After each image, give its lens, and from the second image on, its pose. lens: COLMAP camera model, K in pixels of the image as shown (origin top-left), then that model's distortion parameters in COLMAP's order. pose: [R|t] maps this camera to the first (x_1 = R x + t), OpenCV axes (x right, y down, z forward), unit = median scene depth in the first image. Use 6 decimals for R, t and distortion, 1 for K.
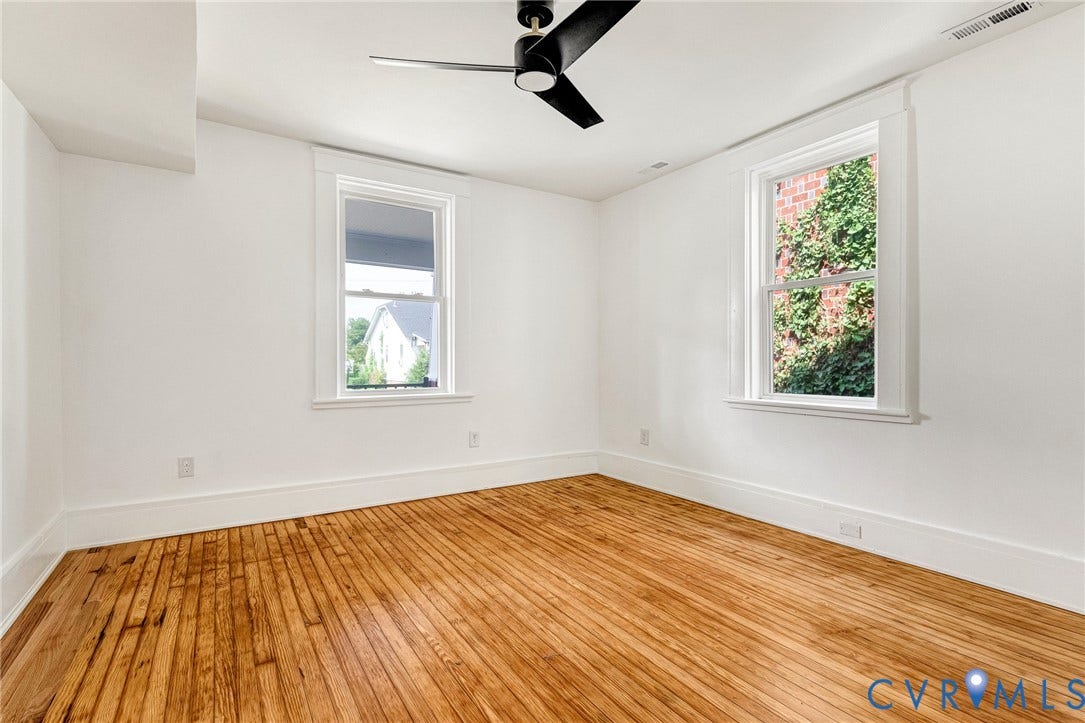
lens RADIAL K [[517.8, 0, 546.1], [0, 517.8, 358.6], [0, 0, 1]] dist [0.004394, 0.000220]
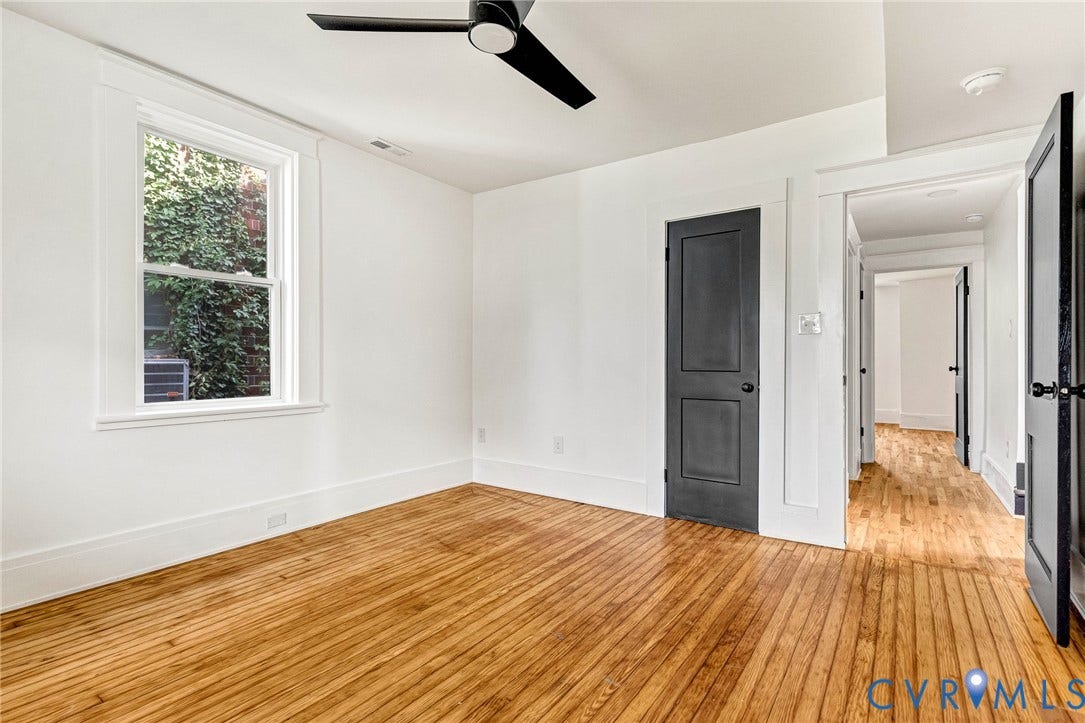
lens RADIAL K [[517.8, 0, 545.8], [0, 517.8, 364.5], [0, 0, 1]] dist [0.004394, 0.000220]
pose [[-0.382888, -0.005648, 0.923778, -0.633253], [-0.006234, 0.999974, 0.003530, 0.001684], [-0.923774, -0.004408, -0.382913, 0.931567]]
